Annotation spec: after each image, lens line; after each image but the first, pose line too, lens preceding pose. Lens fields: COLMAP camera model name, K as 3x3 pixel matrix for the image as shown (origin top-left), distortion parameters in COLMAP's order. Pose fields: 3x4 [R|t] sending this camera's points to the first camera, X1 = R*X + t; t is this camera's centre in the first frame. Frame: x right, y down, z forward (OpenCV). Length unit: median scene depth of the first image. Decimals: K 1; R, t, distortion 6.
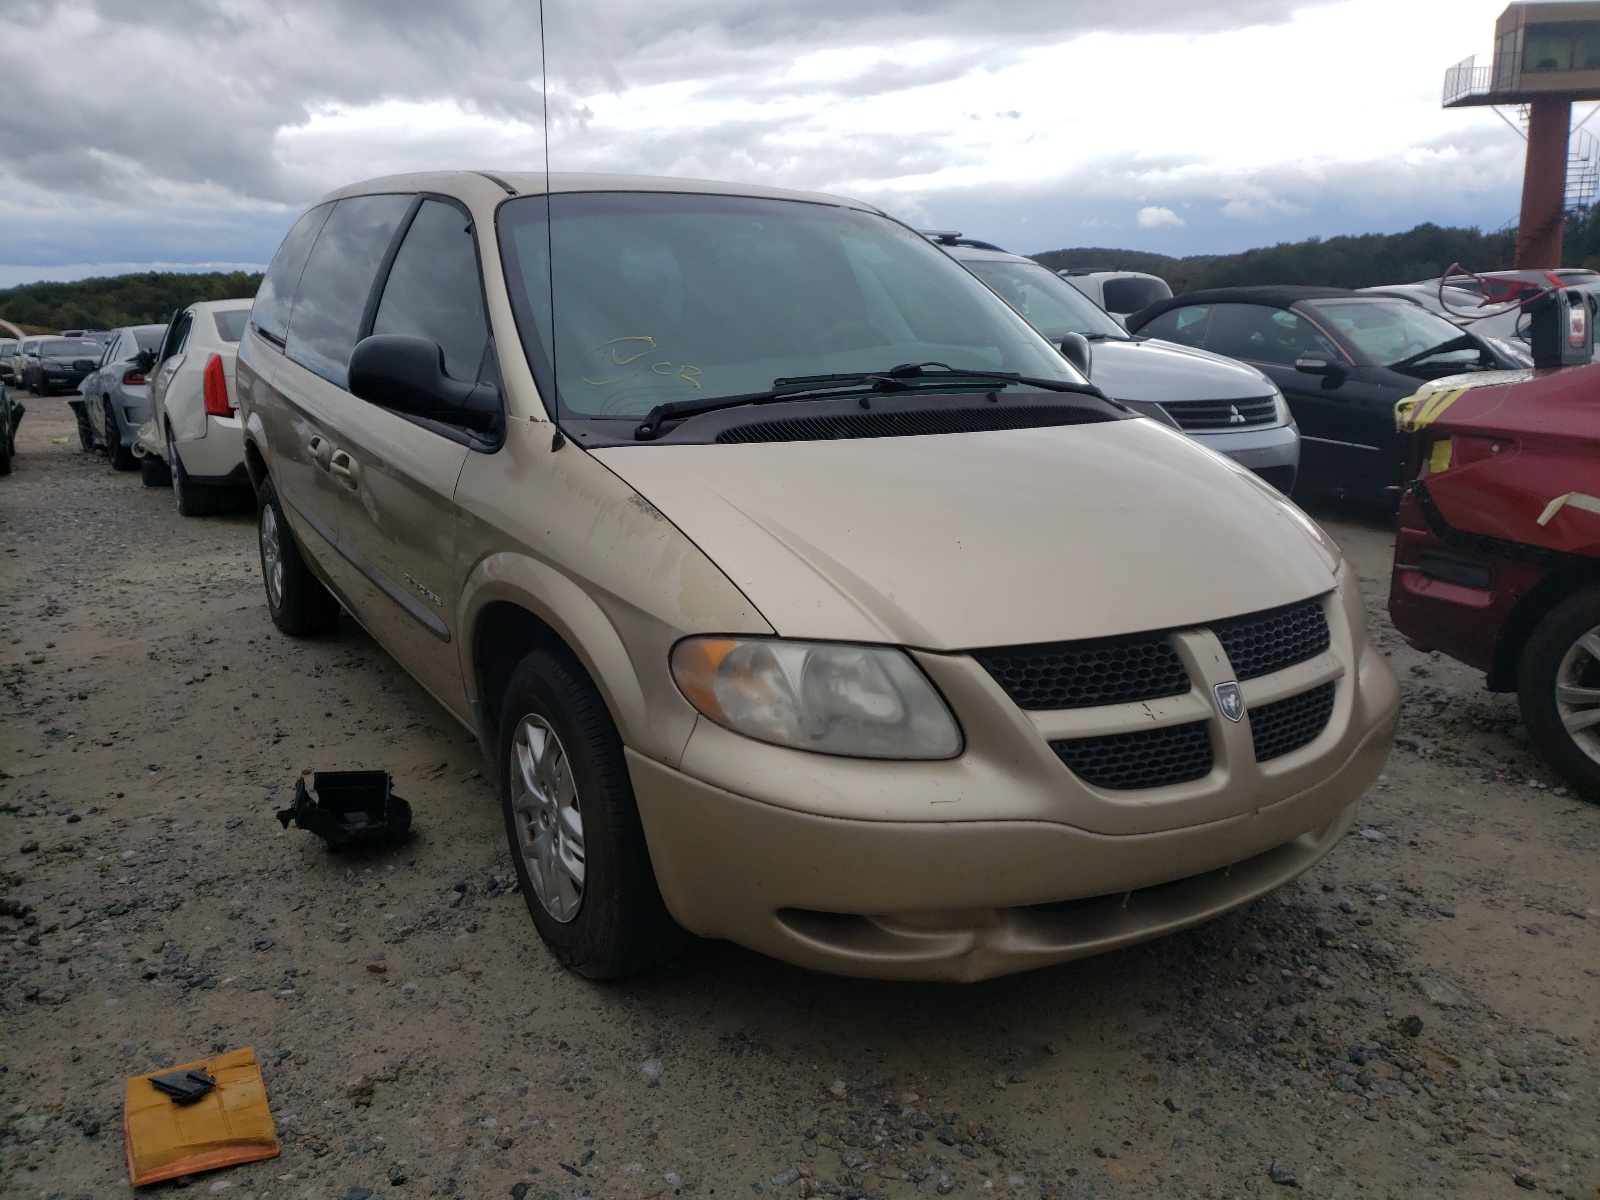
lens RADIAL K [[1211.2, 0, 798.2], [0, 1211.2, 600.9], [0, 0, 1]] dist [0.011459, -0.000048]
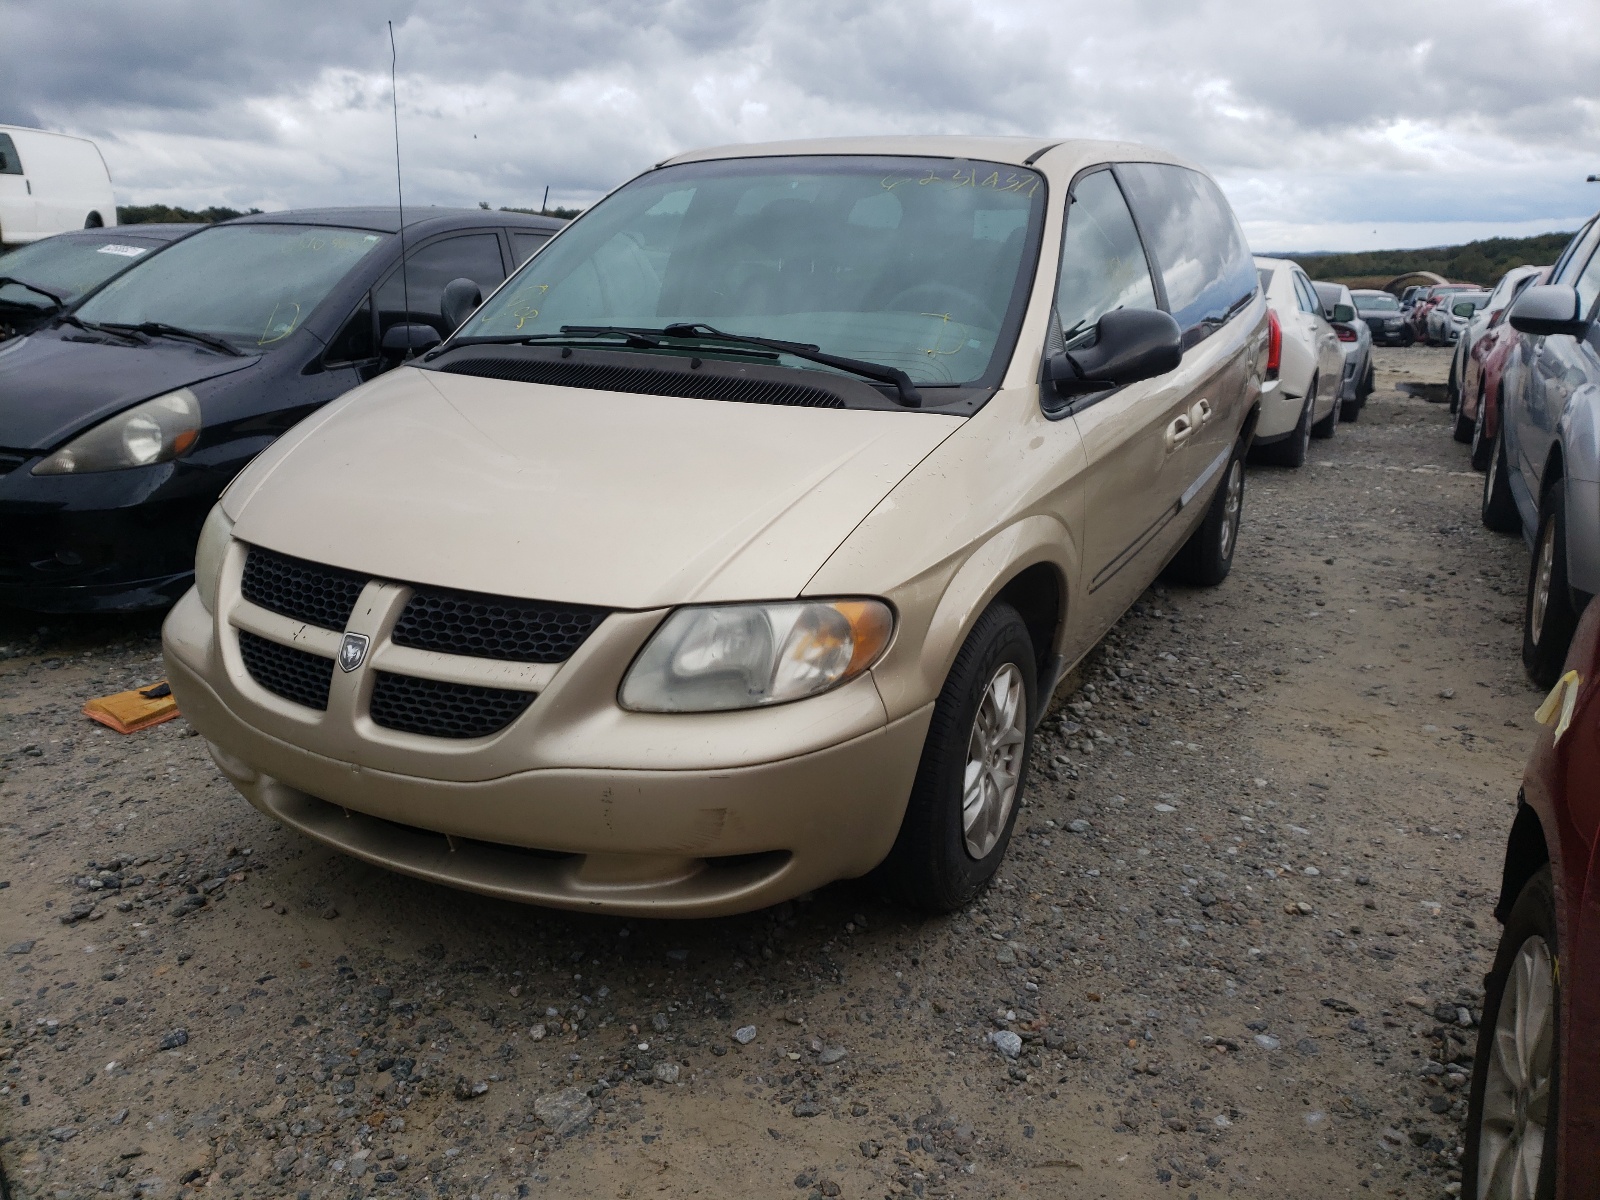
lens RADIAL K [[1211.2, 0, 798.2], [0, 1211.2, 599.2], [0, 0, 1]] dist [0.011459, -0.000048]
pose [[0.529310, 0.241133, -0.813441, 1.358992], [-0.217562, 0.965280, 0.144574, -0.188164], [0.820059, 0.100449, 0.563394, 0.714943]]
